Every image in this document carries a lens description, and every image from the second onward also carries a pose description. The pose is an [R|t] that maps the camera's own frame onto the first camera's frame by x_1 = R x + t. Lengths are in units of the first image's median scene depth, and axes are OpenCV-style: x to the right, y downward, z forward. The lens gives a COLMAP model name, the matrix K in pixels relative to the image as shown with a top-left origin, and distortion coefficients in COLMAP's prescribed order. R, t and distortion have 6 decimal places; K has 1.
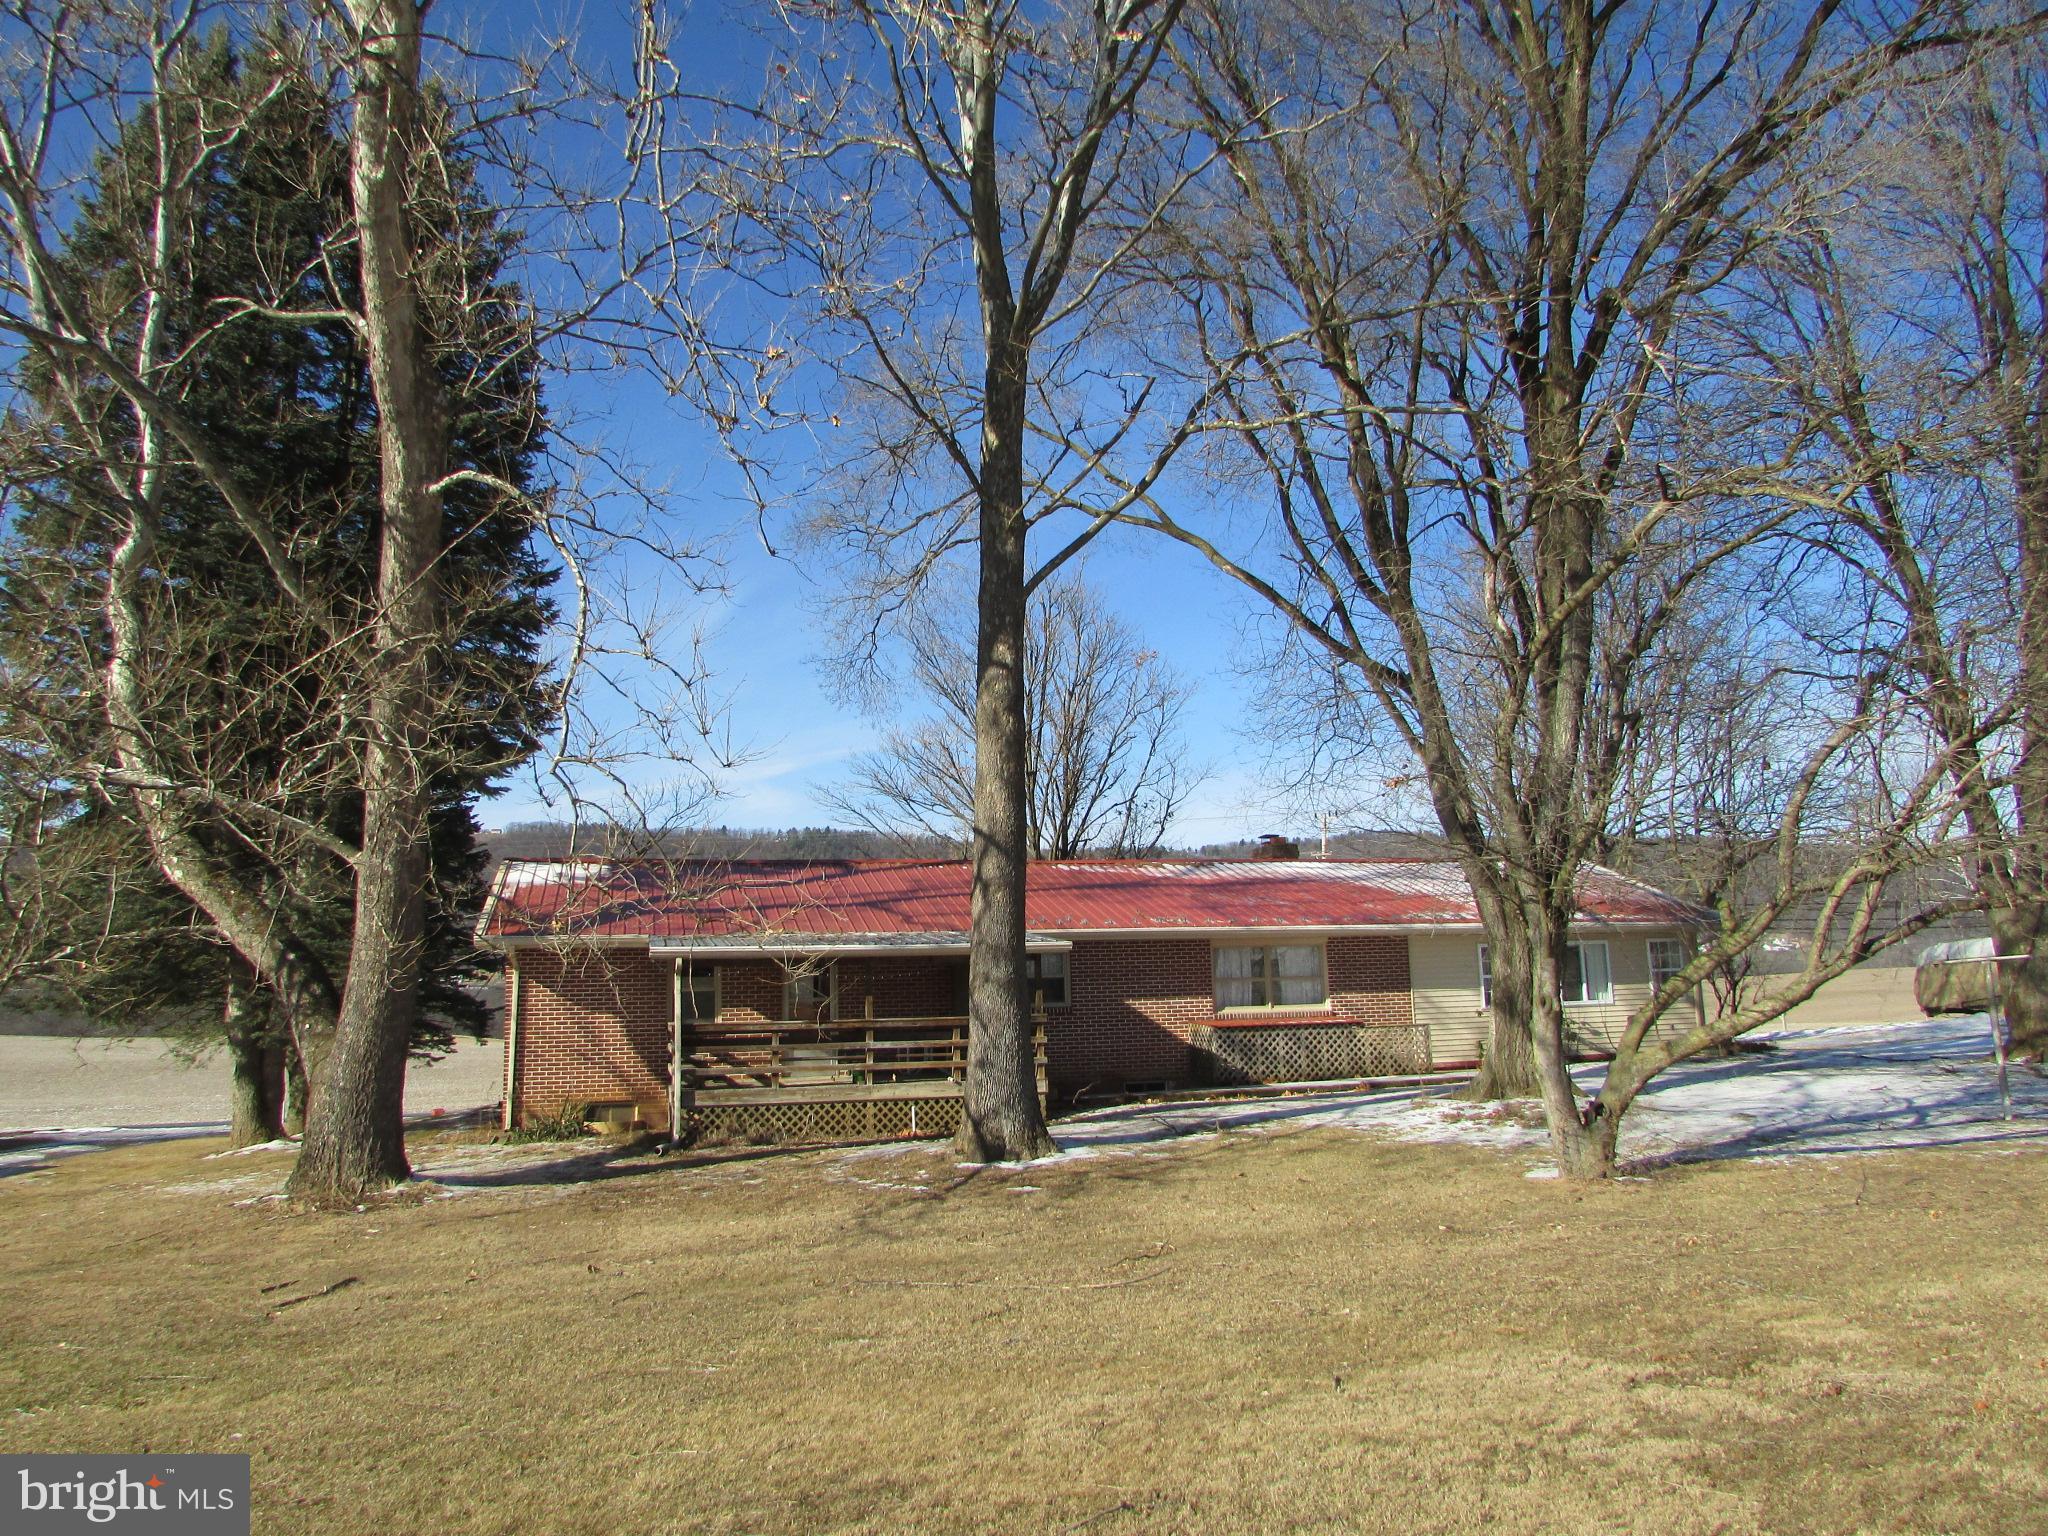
lens RADIAL K [[1466.1, 0, 1026.5], [0, 1466.1, 753.2], [0, 0, 1]] dist [-0.012326, 0.001938]
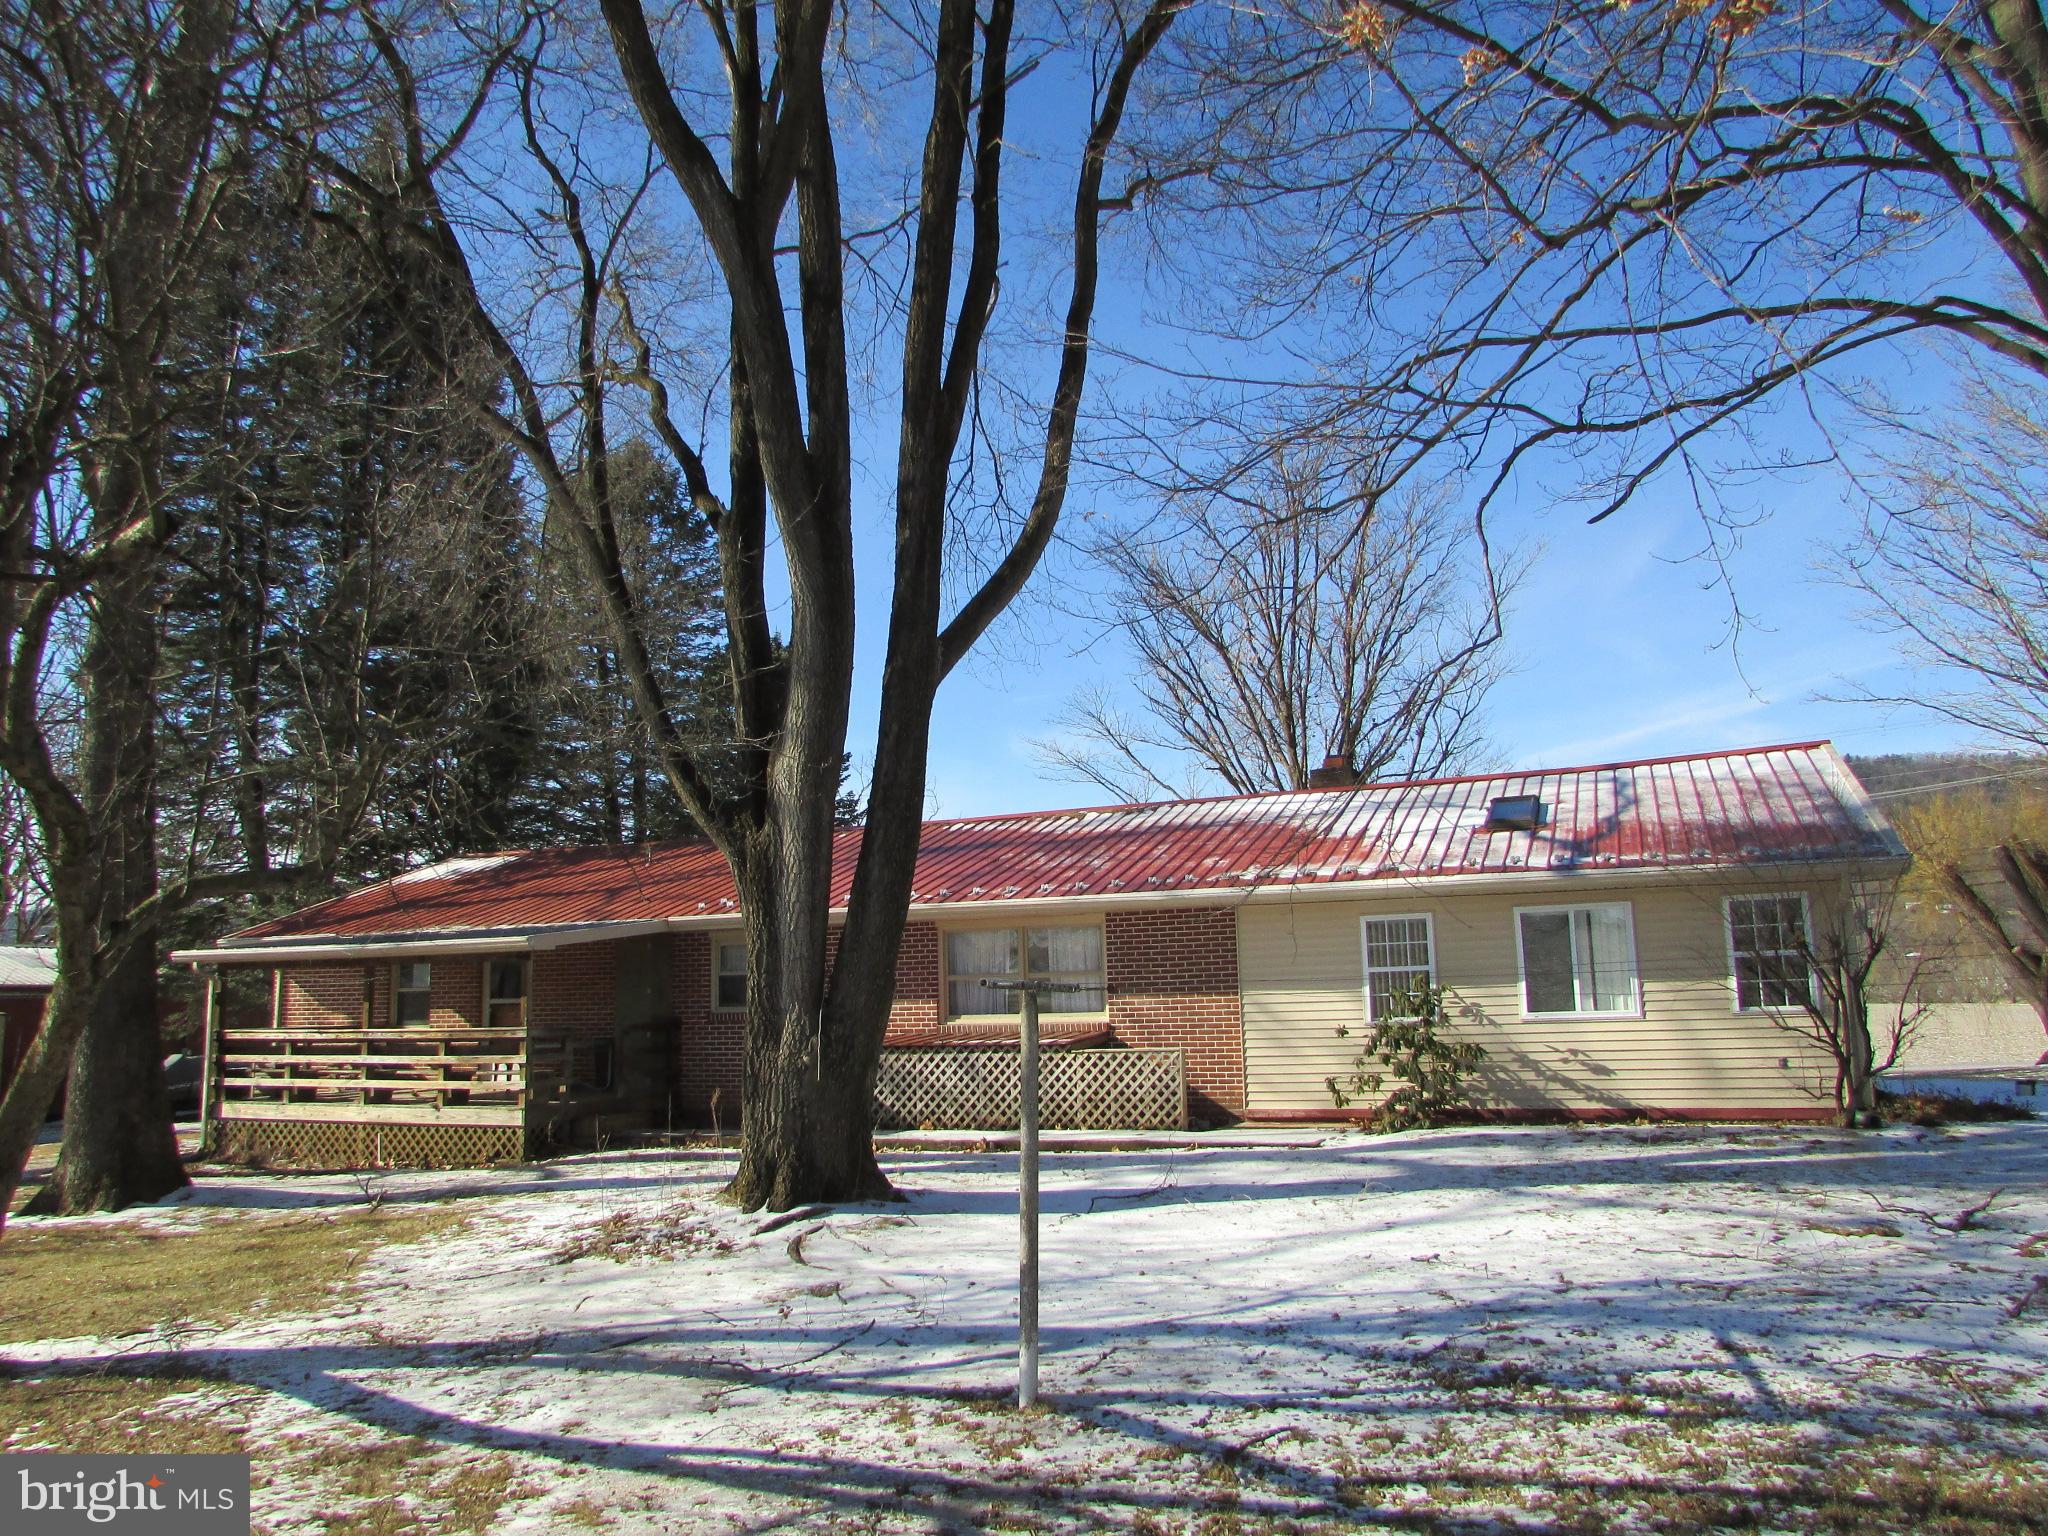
lens RADIAL K [[1466.1, 0, 1026.5], [0, 1466.1, 753.2], [0, 0, 1]] dist [-0.012326, 0.001938]
pose [[0.762669, -0.102136, -0.638674, 0.613829], [0.110371, 0.993521, -0.027084, 0.068649], [0.637302, -0.049835, 0.769001, 0.473998]]
